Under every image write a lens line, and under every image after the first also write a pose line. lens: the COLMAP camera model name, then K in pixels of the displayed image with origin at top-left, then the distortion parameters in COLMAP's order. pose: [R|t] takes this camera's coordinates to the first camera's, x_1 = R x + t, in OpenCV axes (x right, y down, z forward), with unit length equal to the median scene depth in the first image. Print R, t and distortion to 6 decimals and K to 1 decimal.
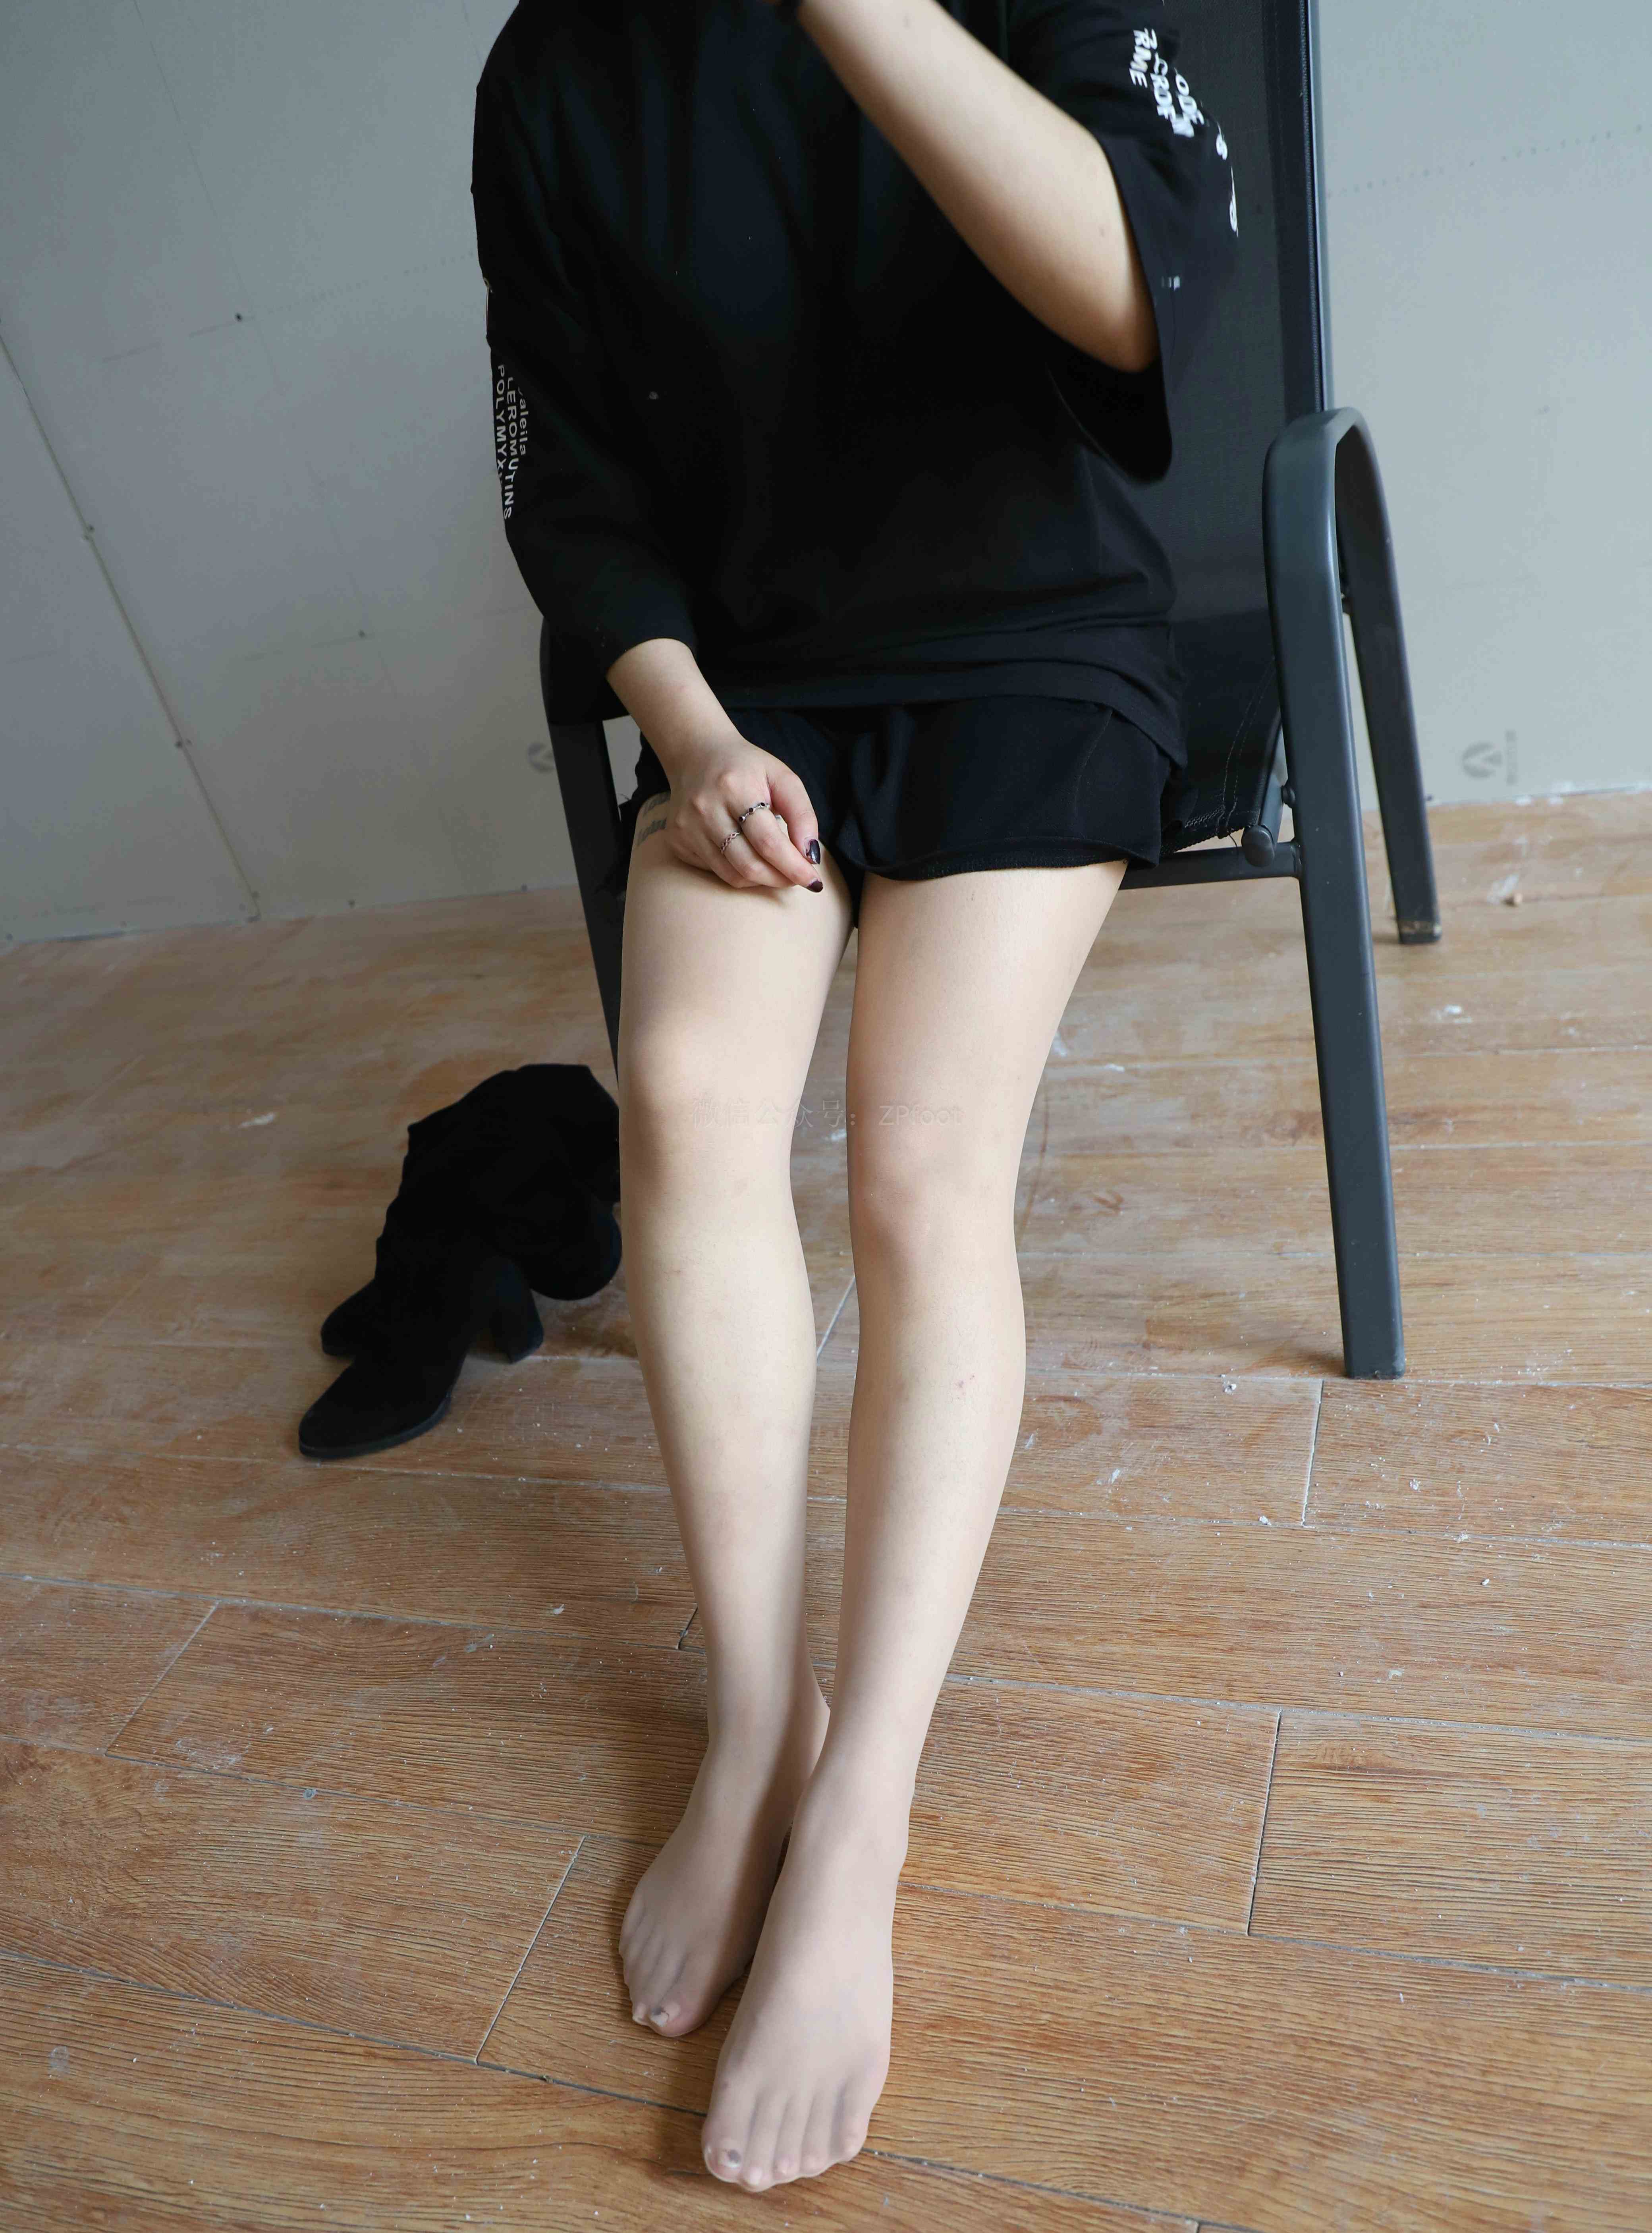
lens RADIAL K [[1700.0, 0, 850.9], [0, 1700.0, 1261.6], [0, 0, 1]] dist [-0.076913, 0.034875]
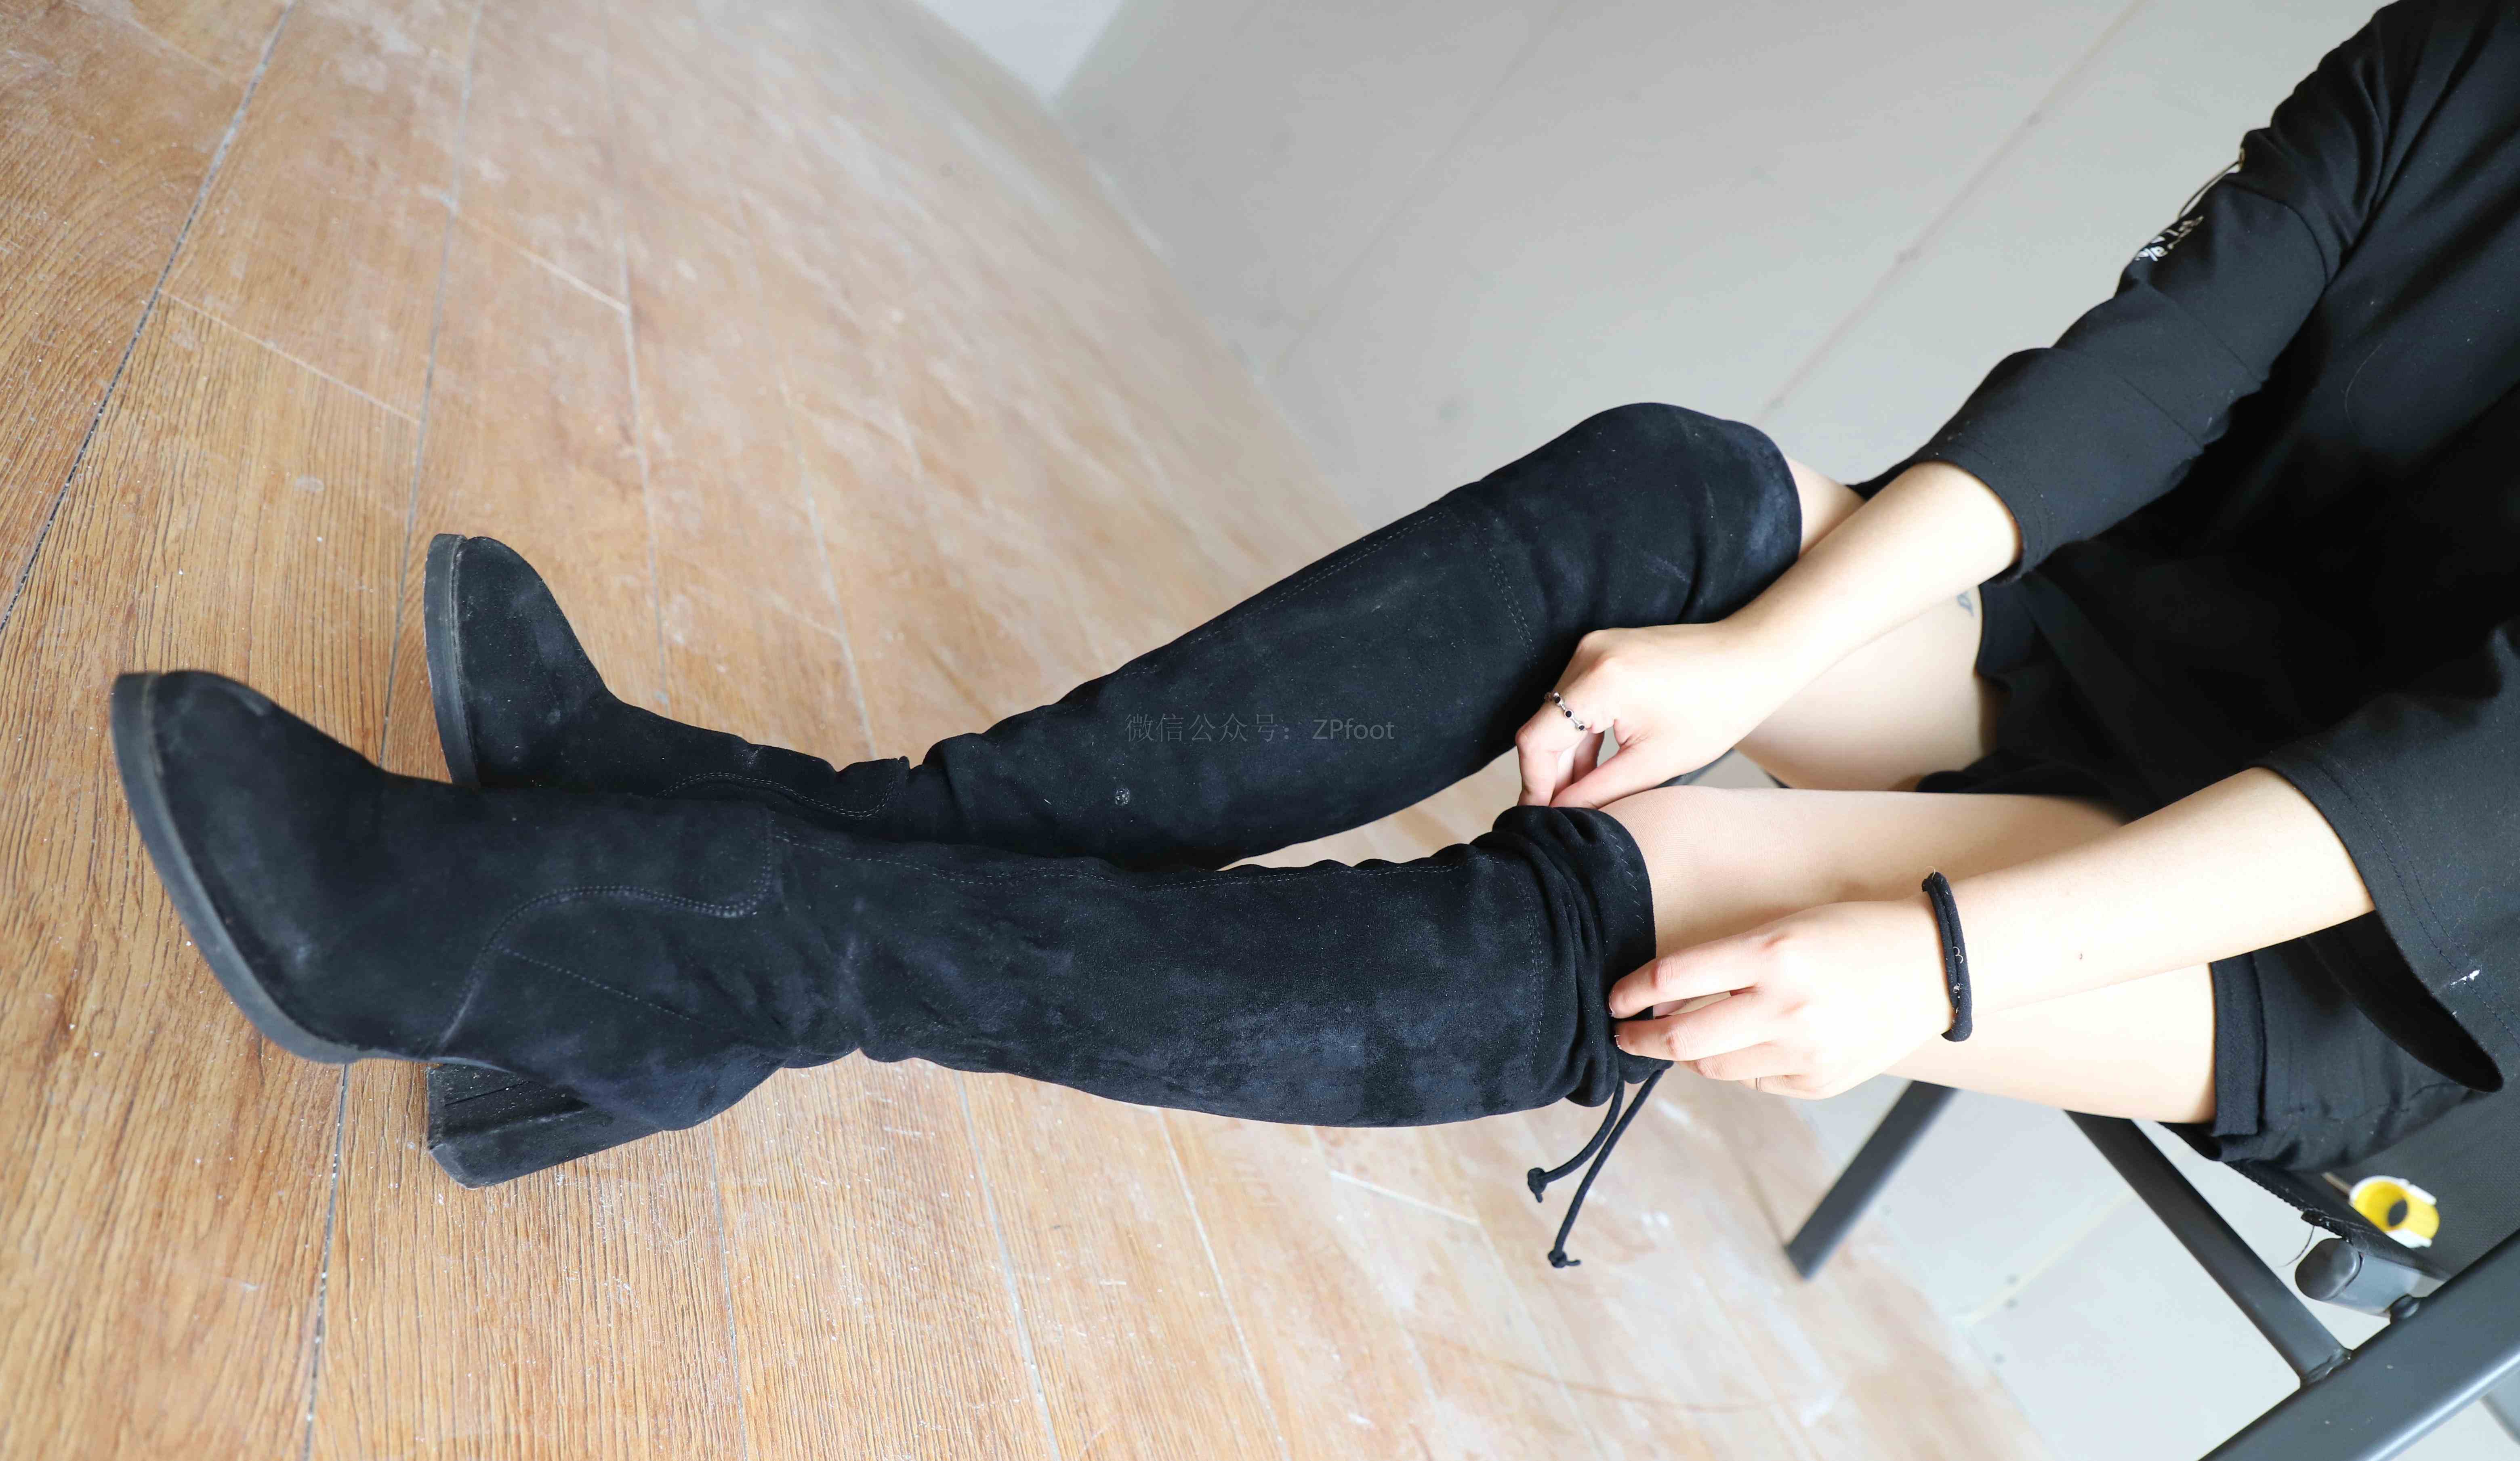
lens RADIAL K [[1718.8, 0, 1236.4], [0, 1718.8, 854.7], [0, 0, 1]] dist [-0.069094, 0.025420]
pose [[0.353816, 0.837909, -0.415598, 0.210977], [-0.933223, 0.345966, -0.096971, 0.159371], [0.062530, 0.422156, 0.904364, 0.273849]]
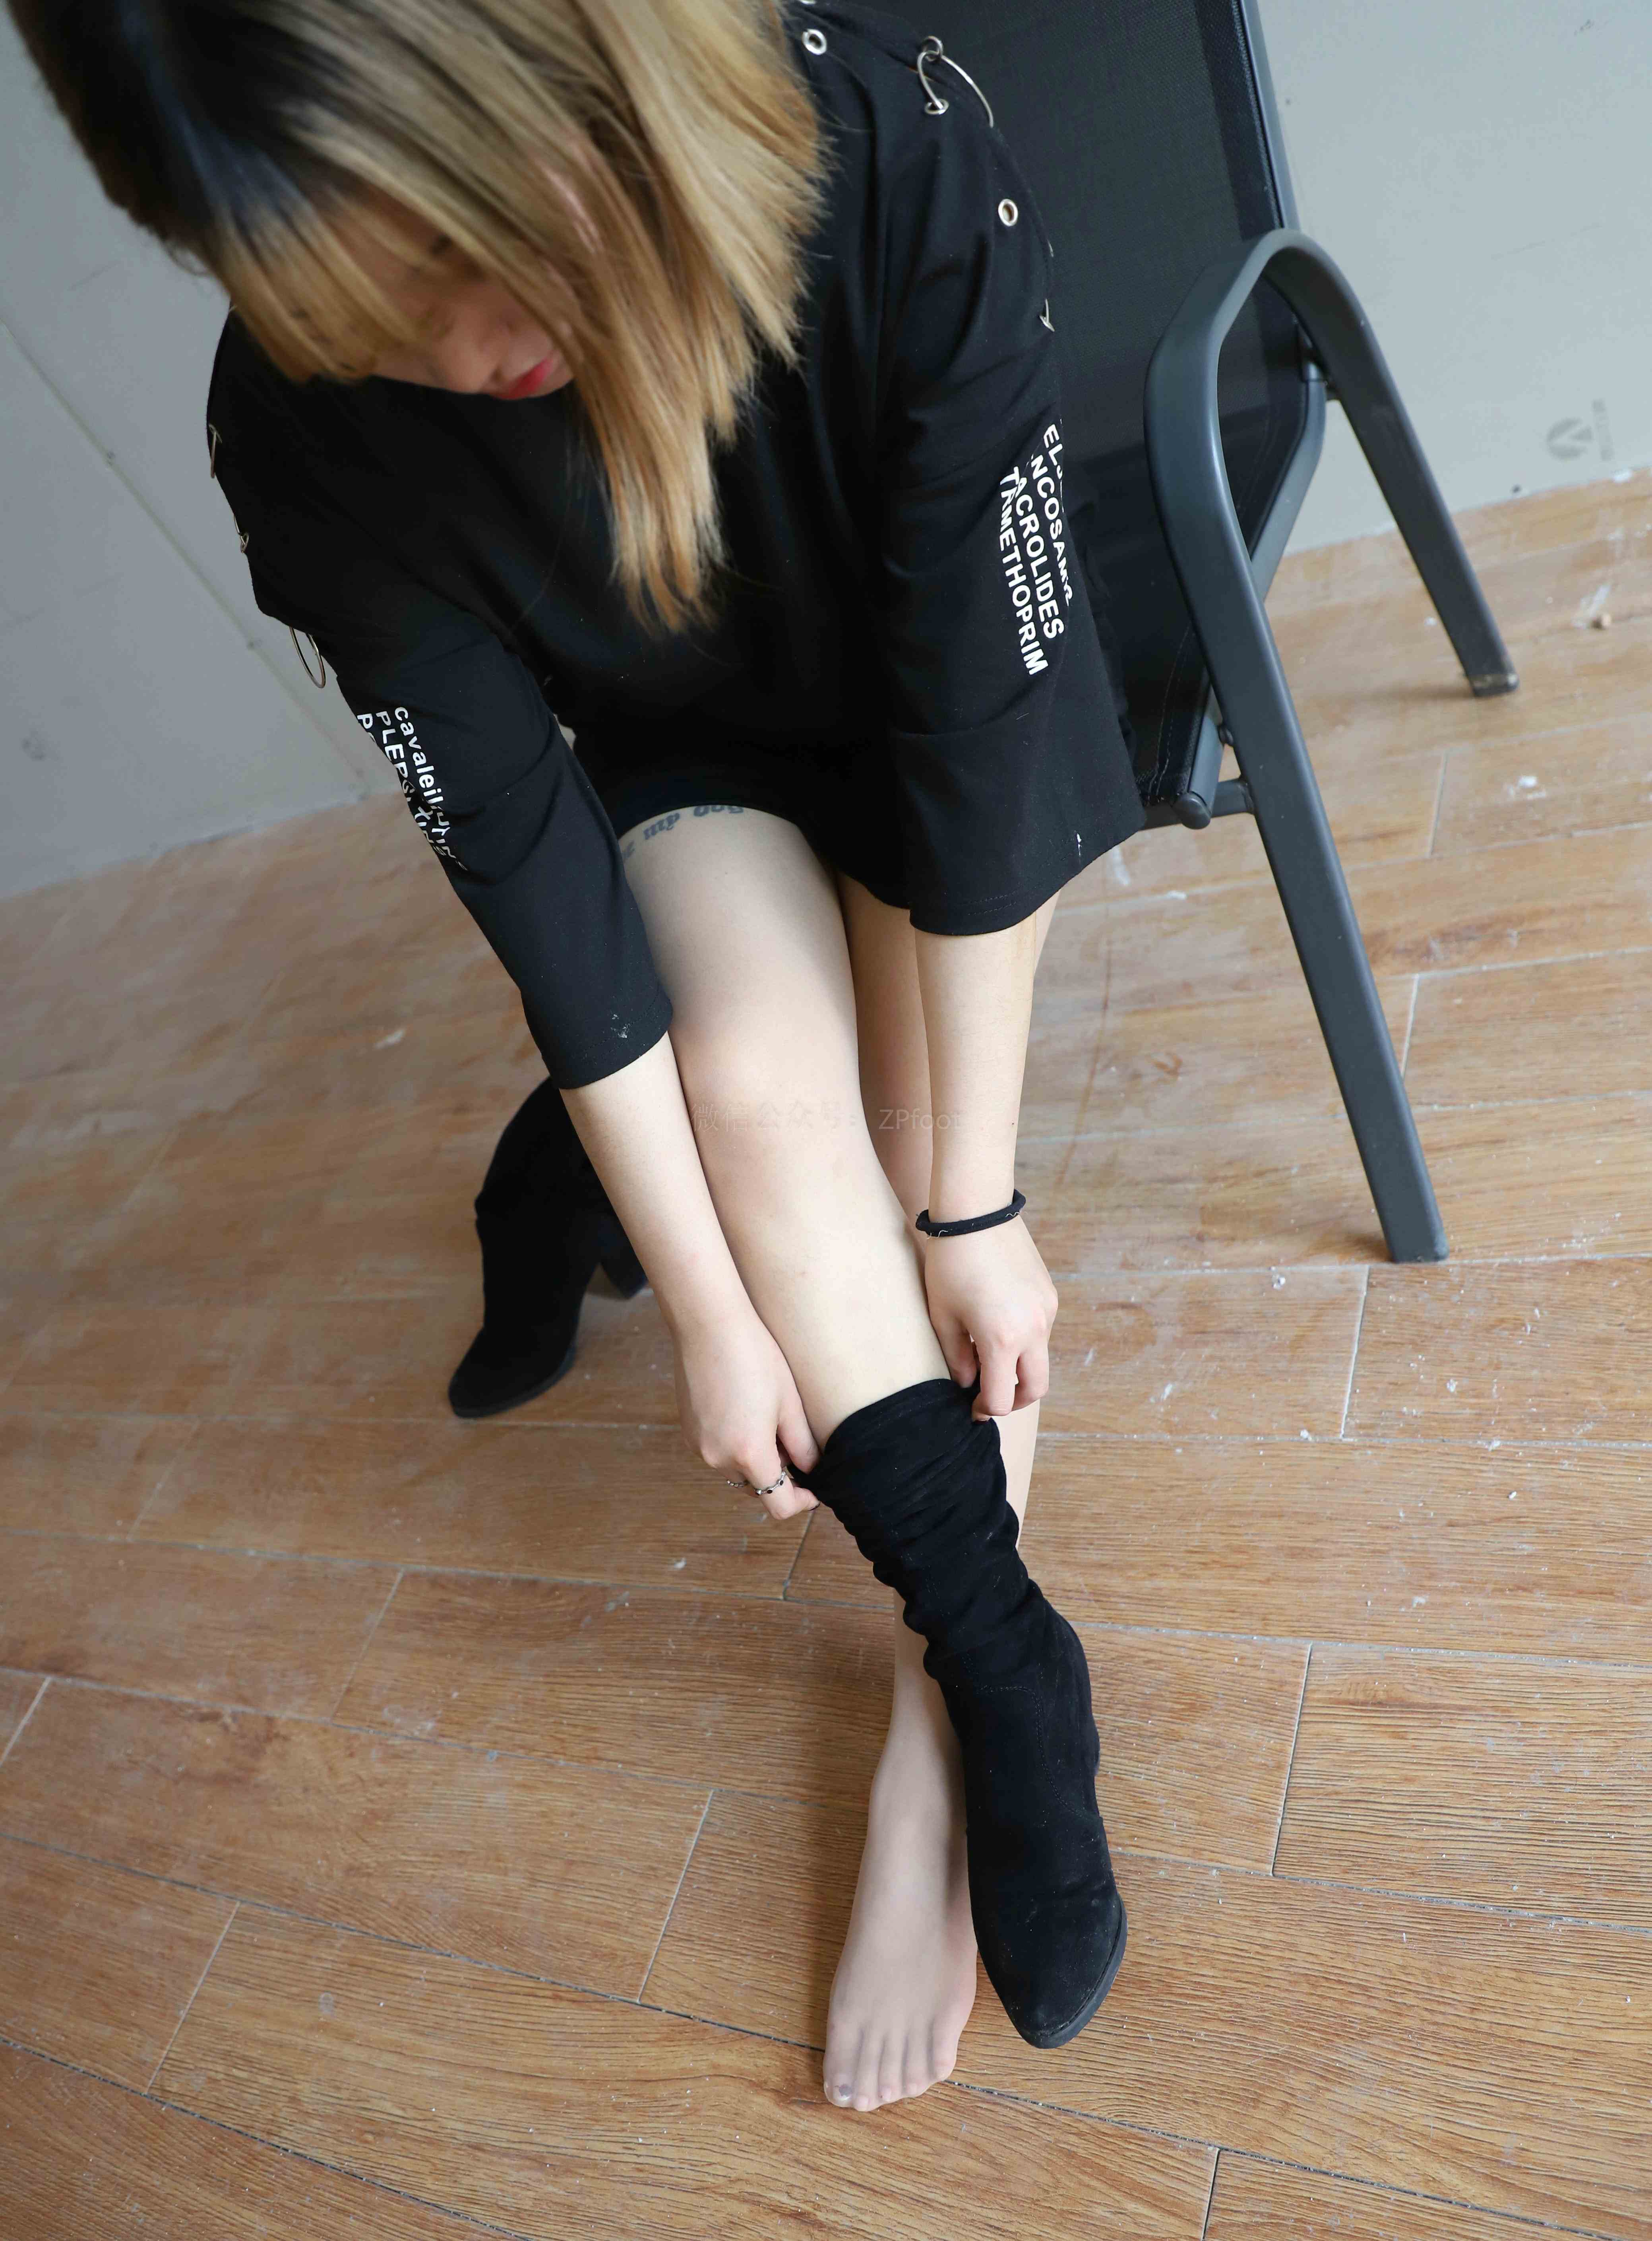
lens RADIAL K [[1706.1, 0, 855.1], [0, 1706.1, 1263.9], [0, 0, 1]] dist [-0.076913, 0.034875]
pose [[0.975142, -0.135358, -0.175432, 0.176360], [0.170525, 0.963987, 0.204086, -0.209993], [0.141490, -0.228928, 0.963106, -0.012511]]
